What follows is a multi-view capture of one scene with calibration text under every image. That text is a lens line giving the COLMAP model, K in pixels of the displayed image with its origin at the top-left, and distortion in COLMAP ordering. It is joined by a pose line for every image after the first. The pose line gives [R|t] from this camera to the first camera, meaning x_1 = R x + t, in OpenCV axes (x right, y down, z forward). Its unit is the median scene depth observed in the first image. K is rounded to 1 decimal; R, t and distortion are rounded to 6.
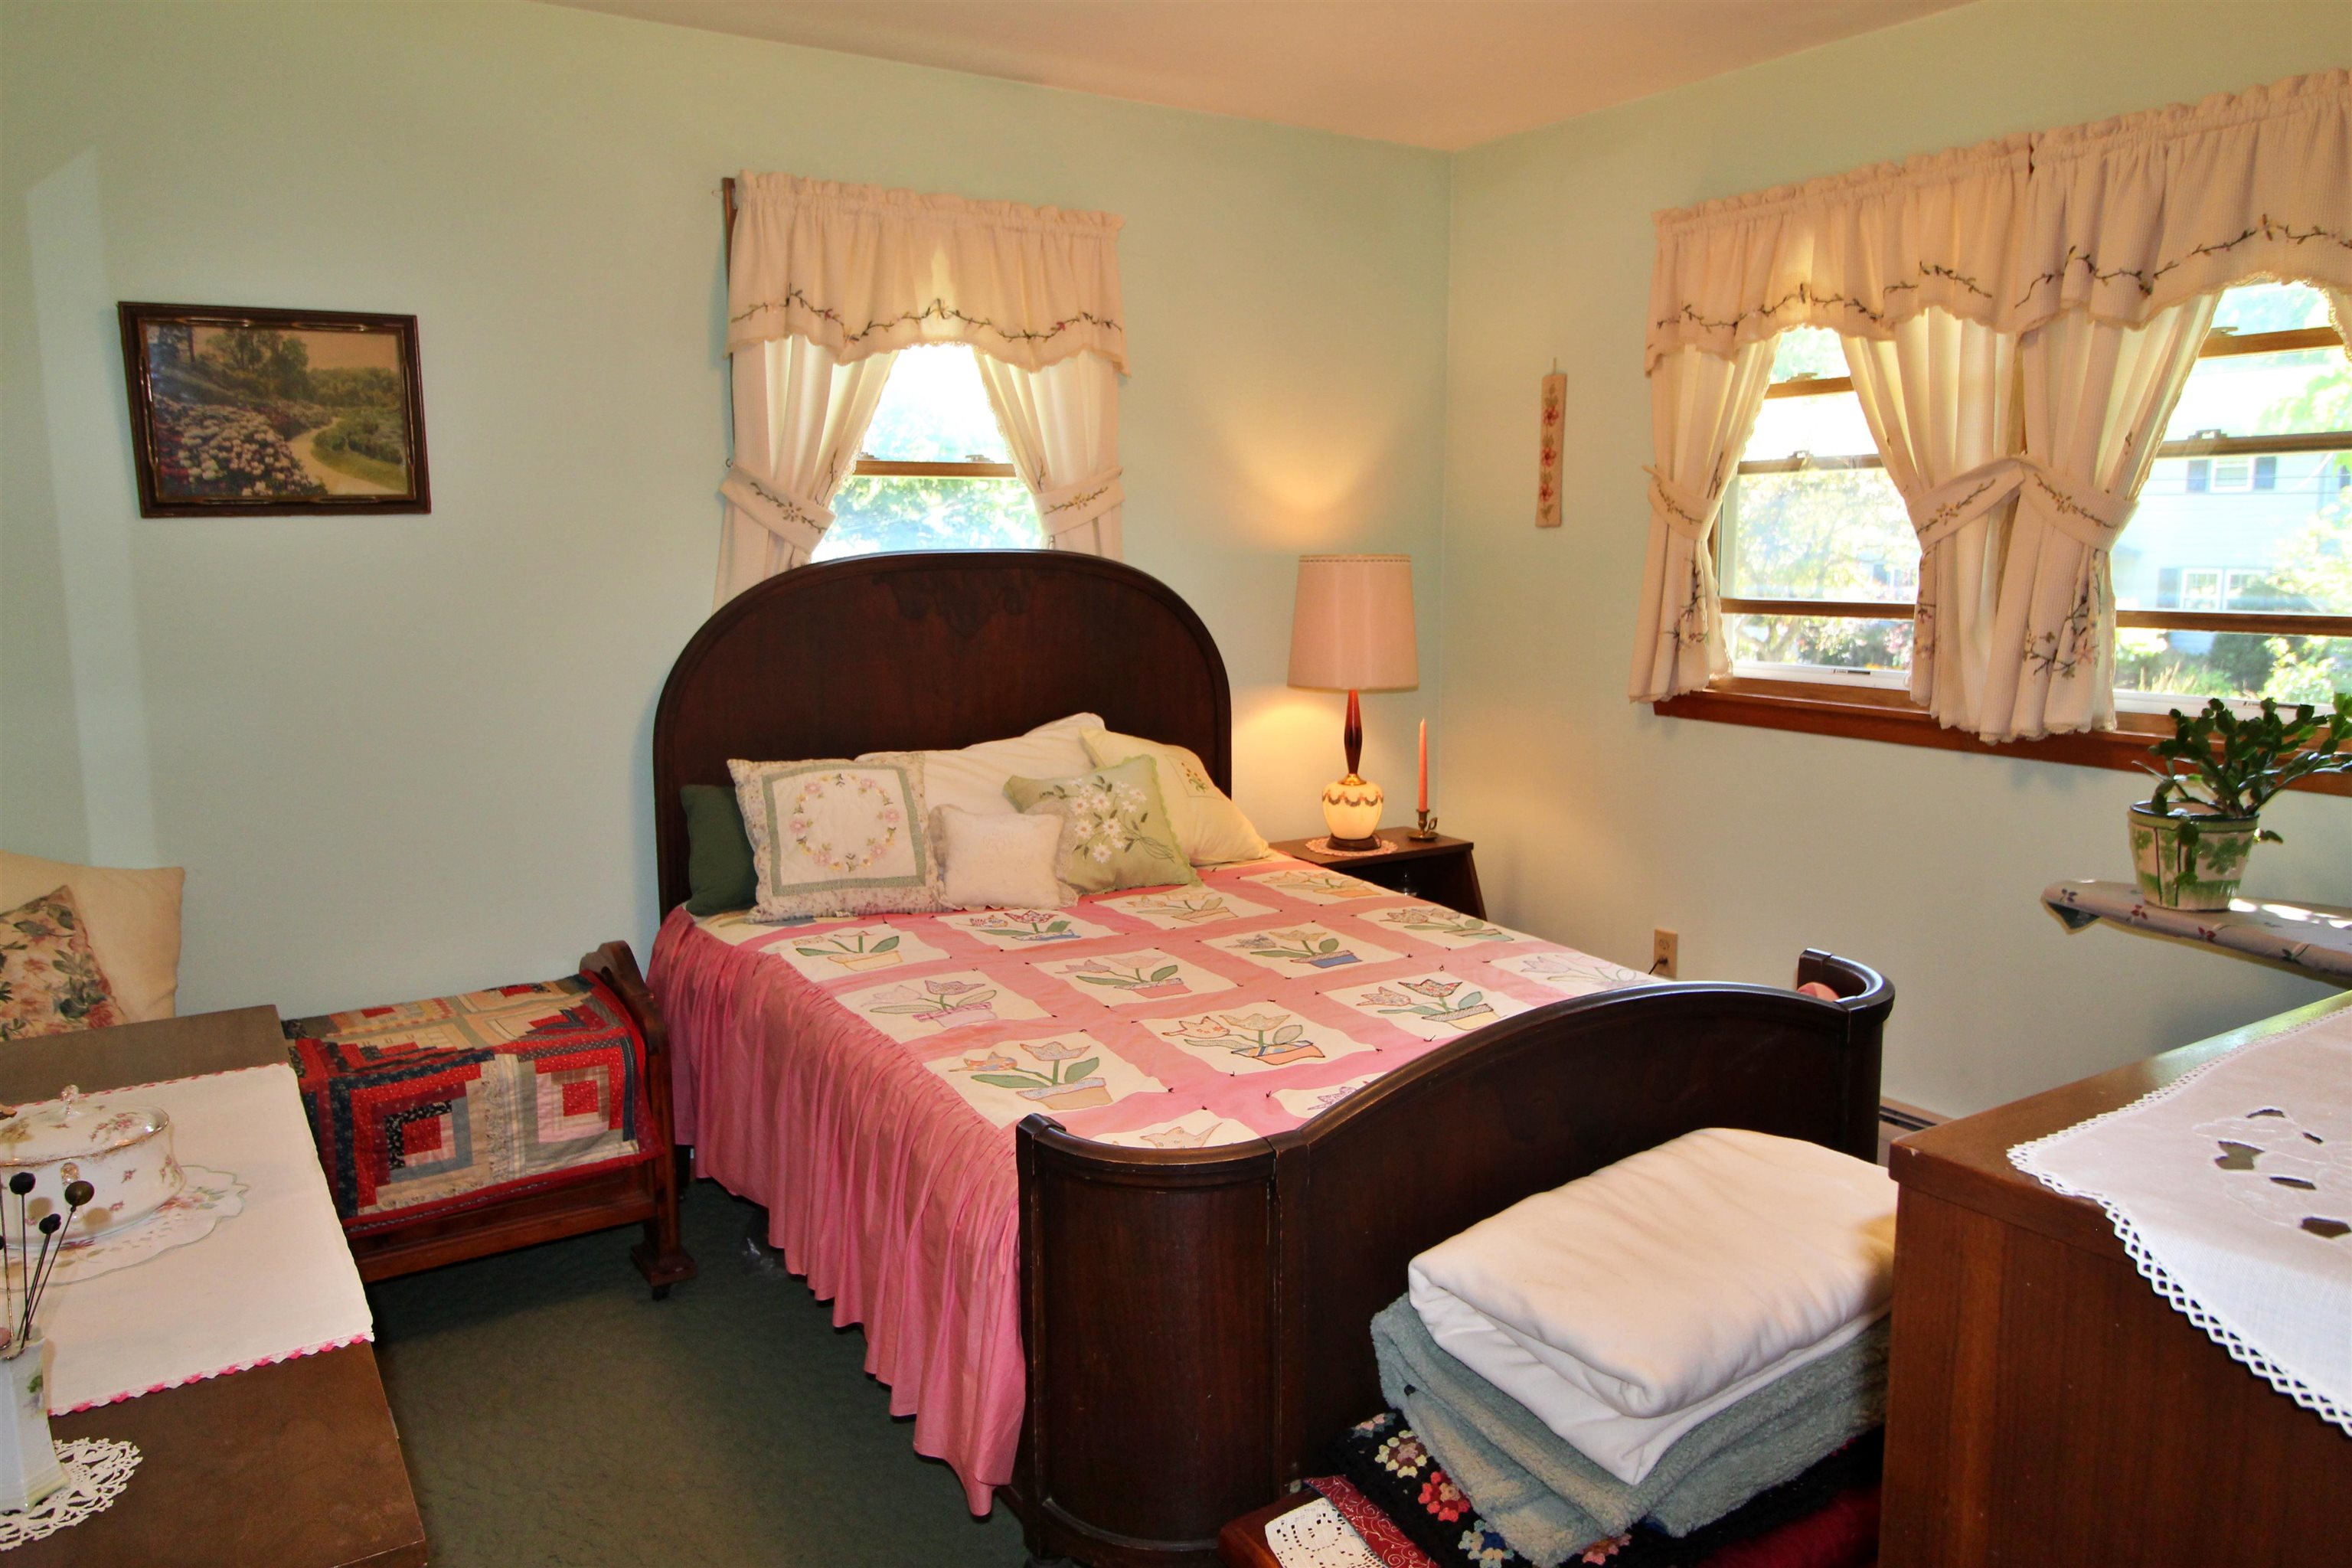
lens RADIAL K [[1612.9, 0, 1176.0], [0, 1612.9, 766.2], [0, 0, 1]] dist [0.008312, -0.006030]
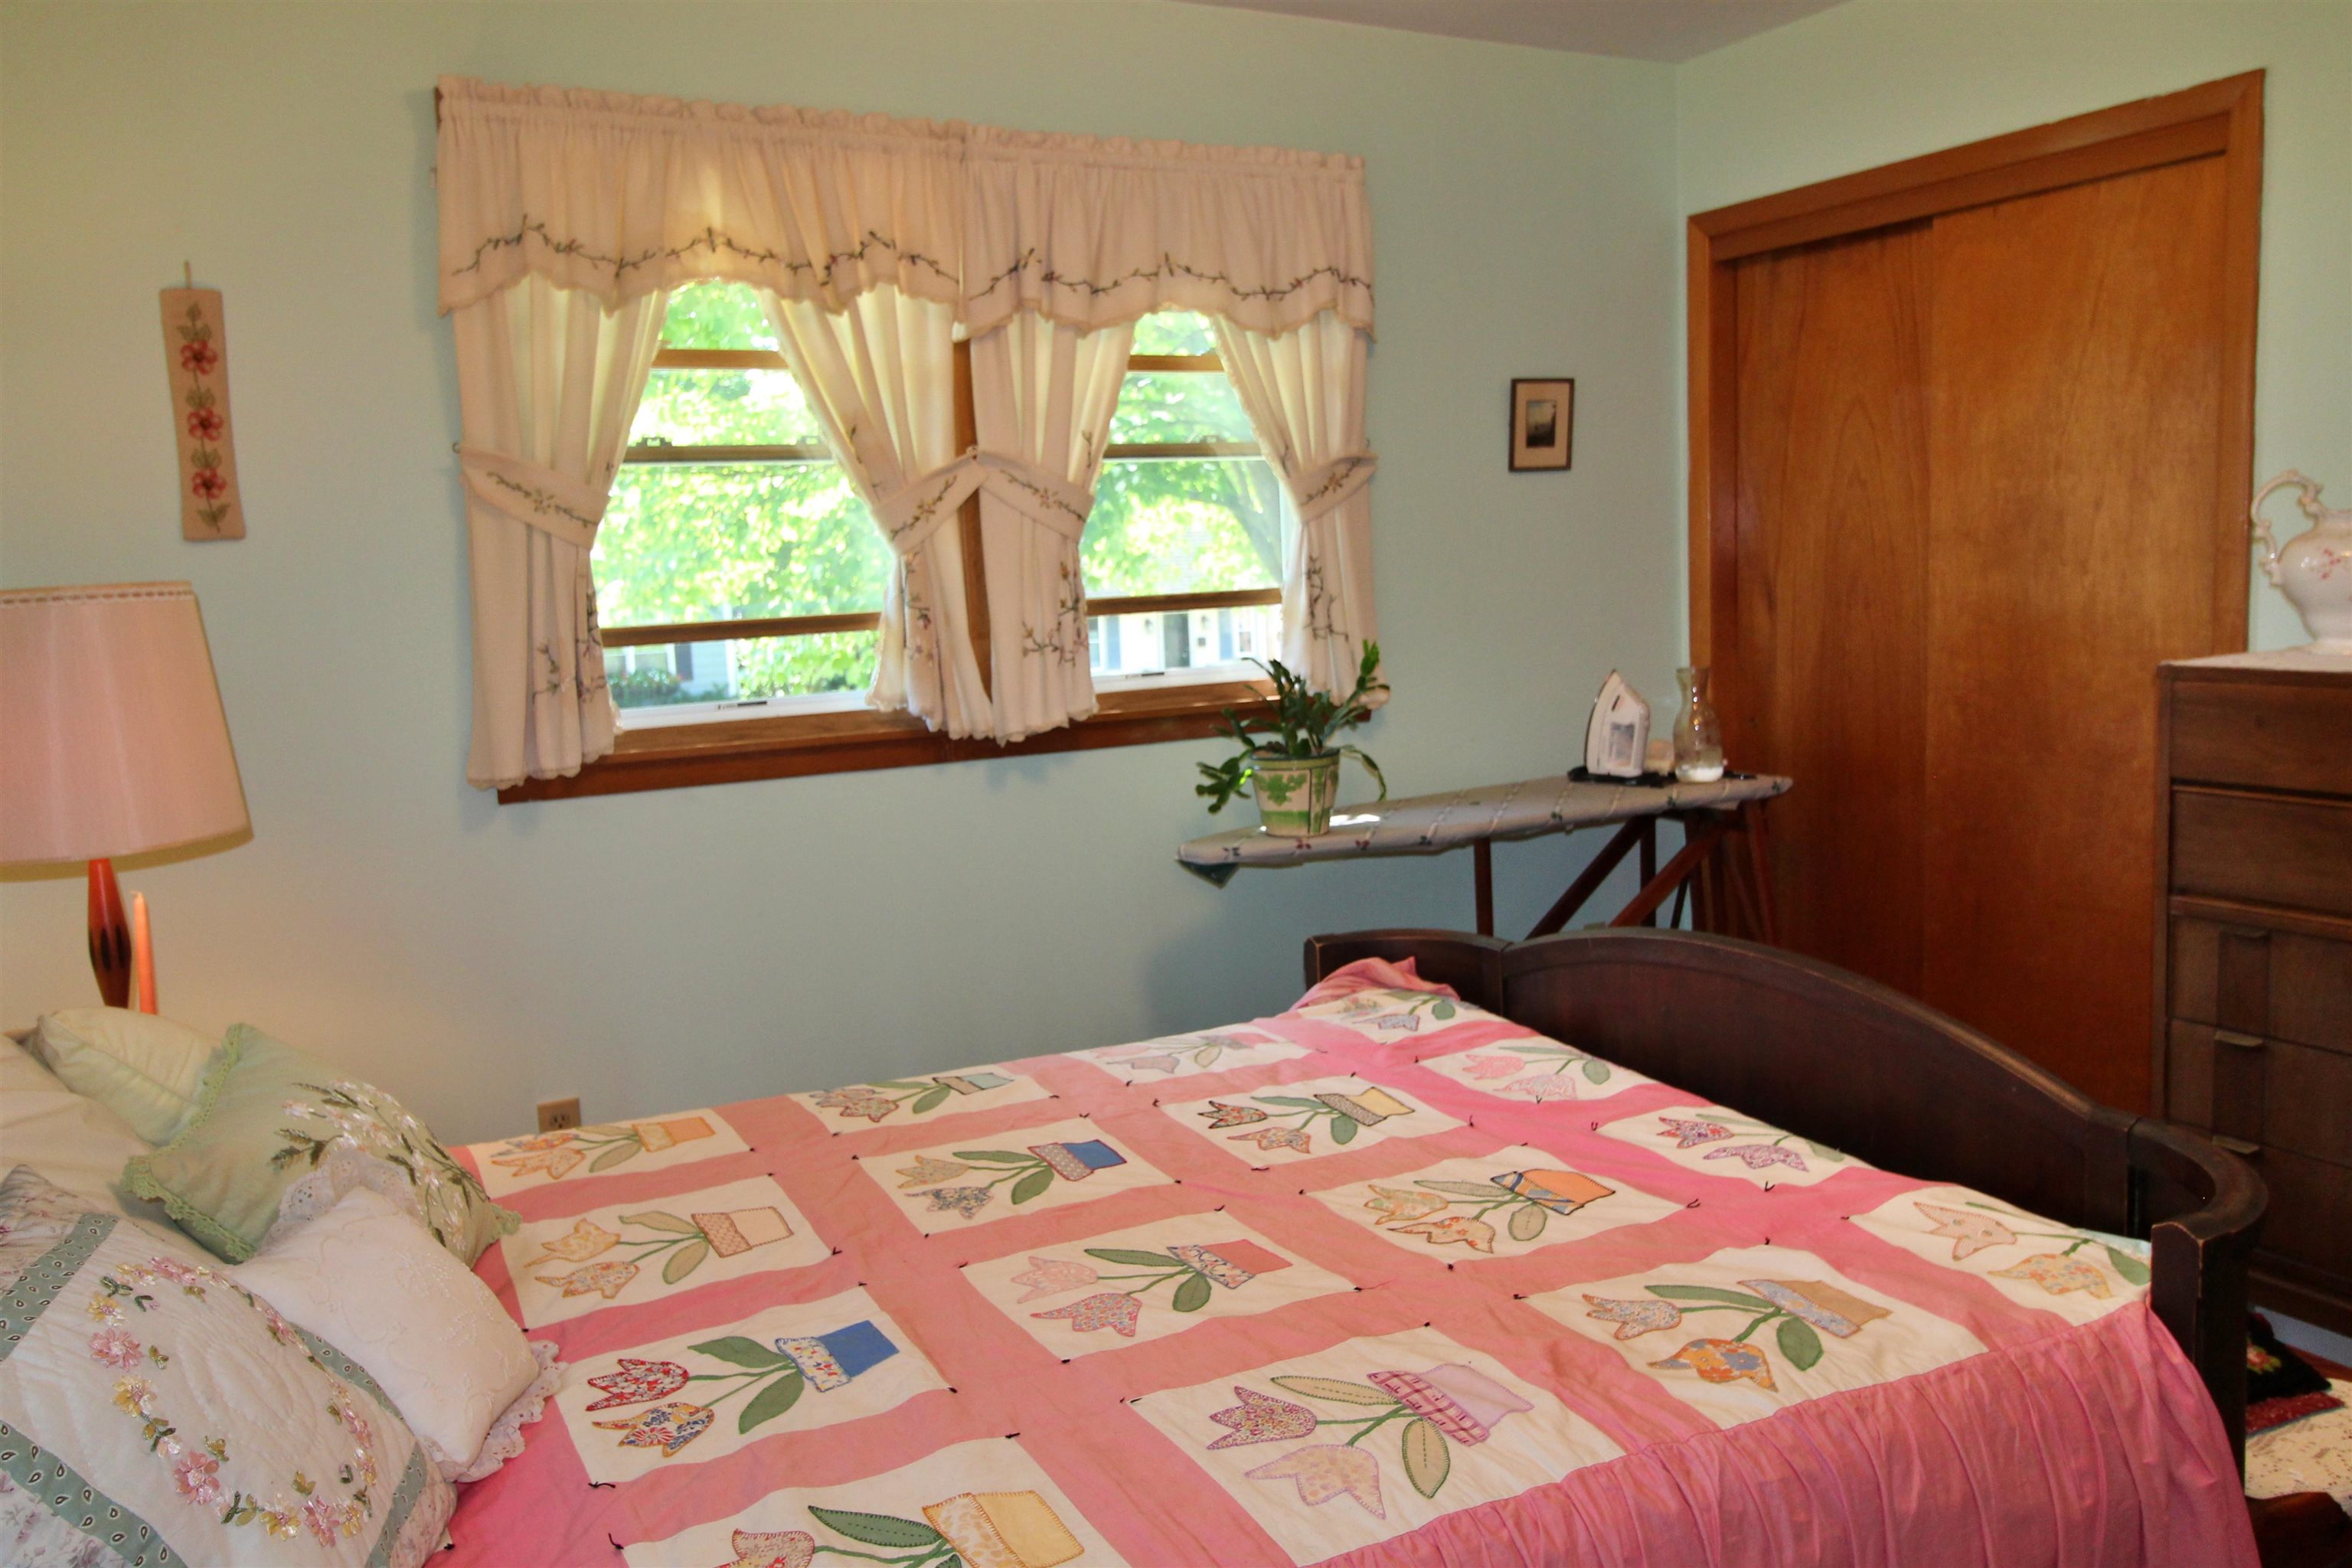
lens RADIAL K [[1758.7, 0, 1176.0], [0, 1758.7, 784.0], [0, 0, 1]] dist [0.051678, -0.107932]
pose [[0.073801, -0.141361, 0.987203, -0.547569], [0.172446, 0.976800, 0.126980, -0.107079], [-0.982250, 0.160868, 0.096466, 0.790519]]
